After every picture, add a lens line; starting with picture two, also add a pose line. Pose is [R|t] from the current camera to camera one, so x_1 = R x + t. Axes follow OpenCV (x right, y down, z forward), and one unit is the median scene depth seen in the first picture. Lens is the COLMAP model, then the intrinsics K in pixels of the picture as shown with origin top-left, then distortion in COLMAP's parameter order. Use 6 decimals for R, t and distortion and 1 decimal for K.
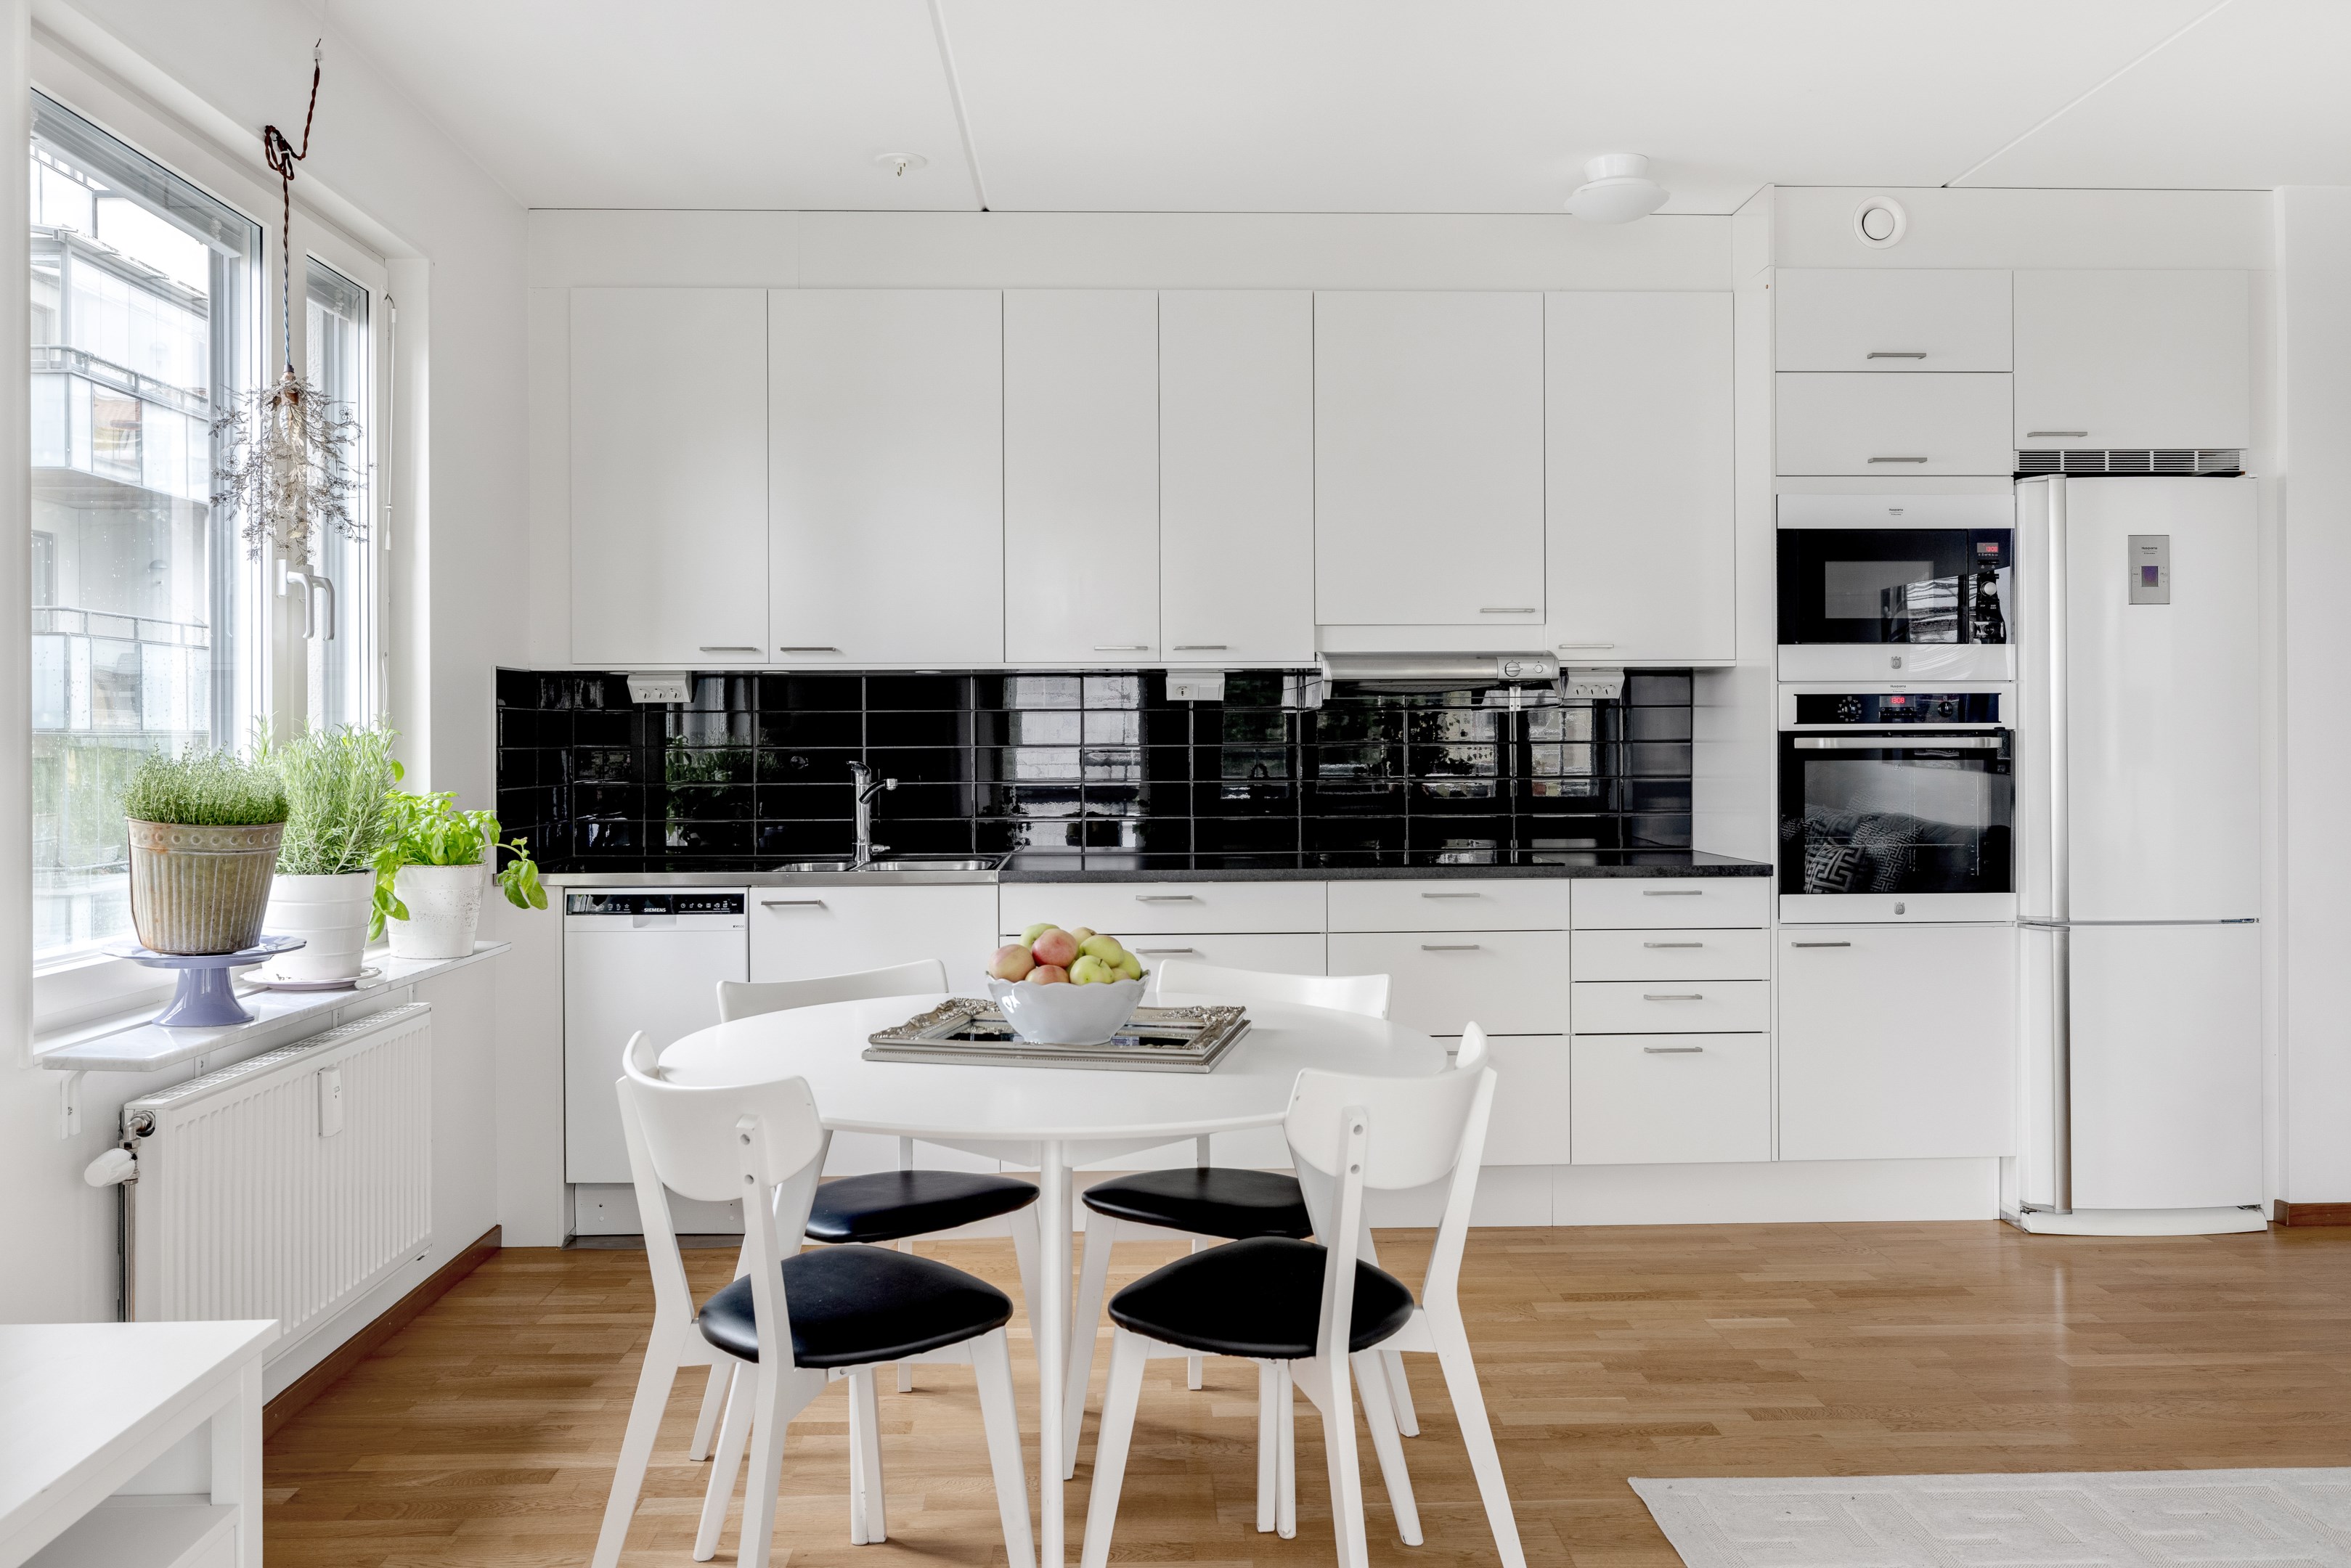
lens RADIAL K [[1750.4, 0, 1167.5], [0, 1750.4, 742.6], [0, 0, 1]] dist [-0.007519, 0.008058]
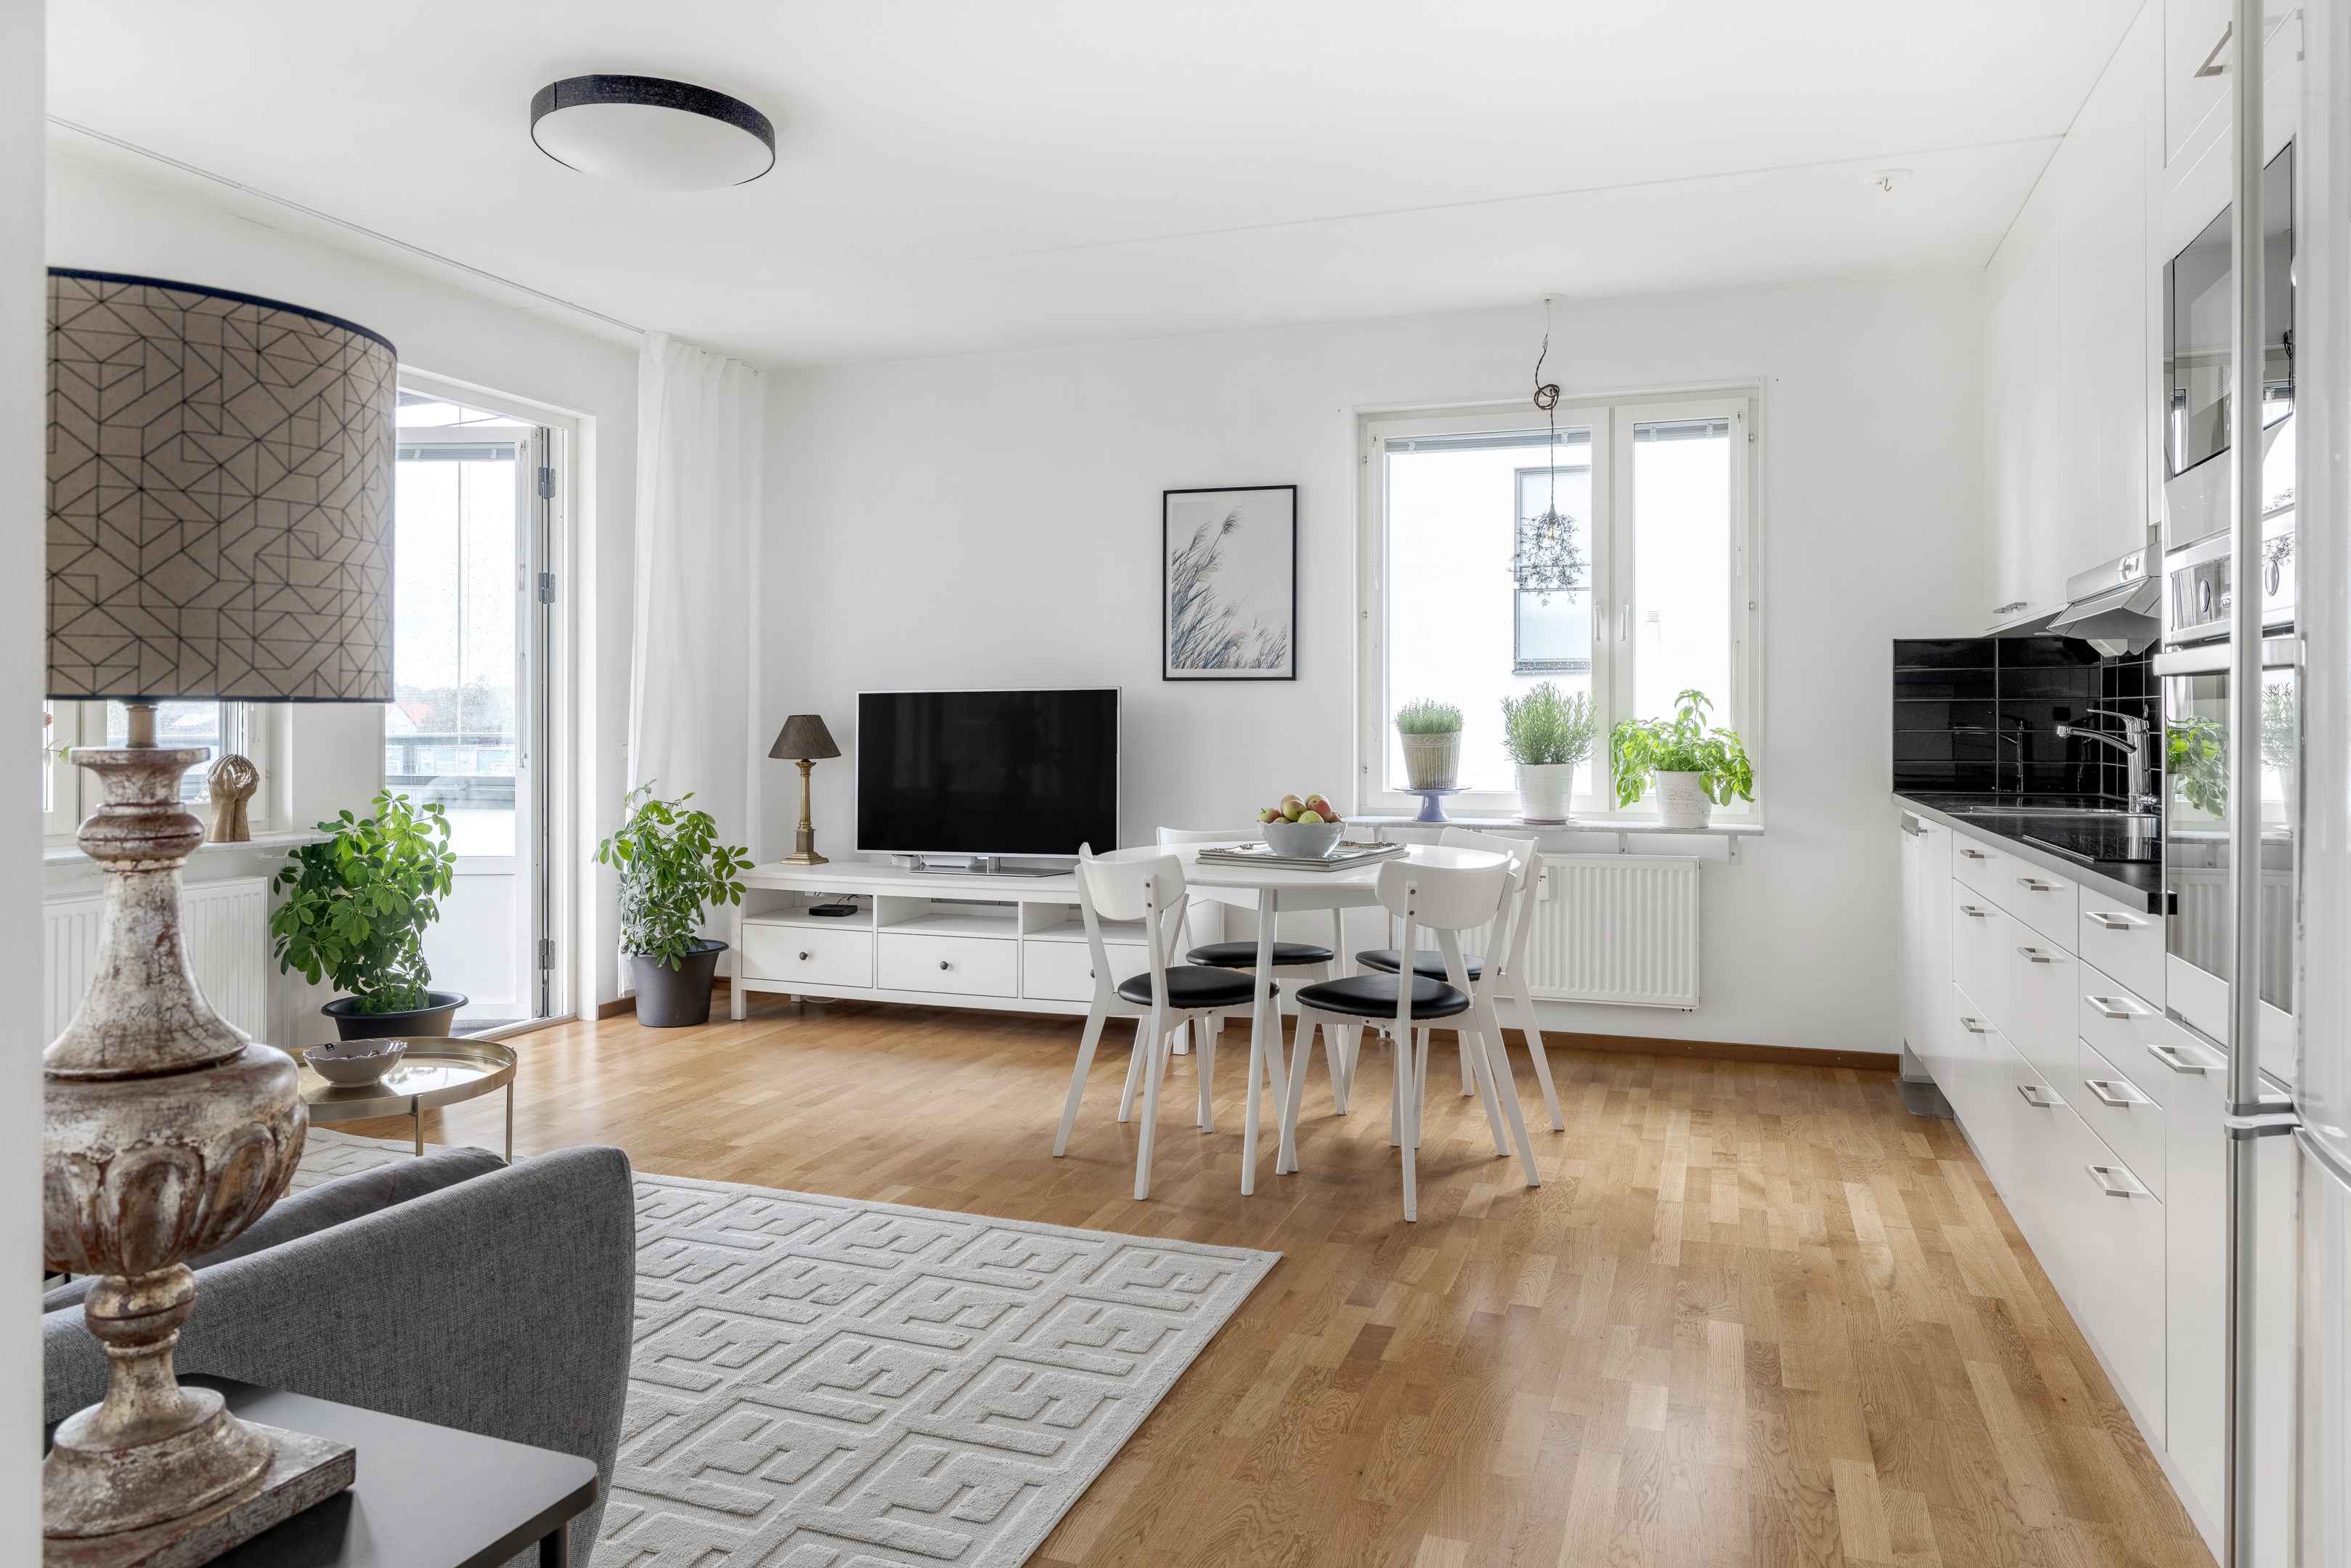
lens RADIAL K [[1541.0, 0, 1159.6], [0, 1541.0, 715.4], [0, 0, 1]] dist [-0.006563, 0.000477]
pose [[-0.380080, -0.000076, -0.924954, 0.950285], [0.002703, 0.999996, -0.001193, 0.015469], [0.924950, -0.002953, -0.380078, 0.945066]]
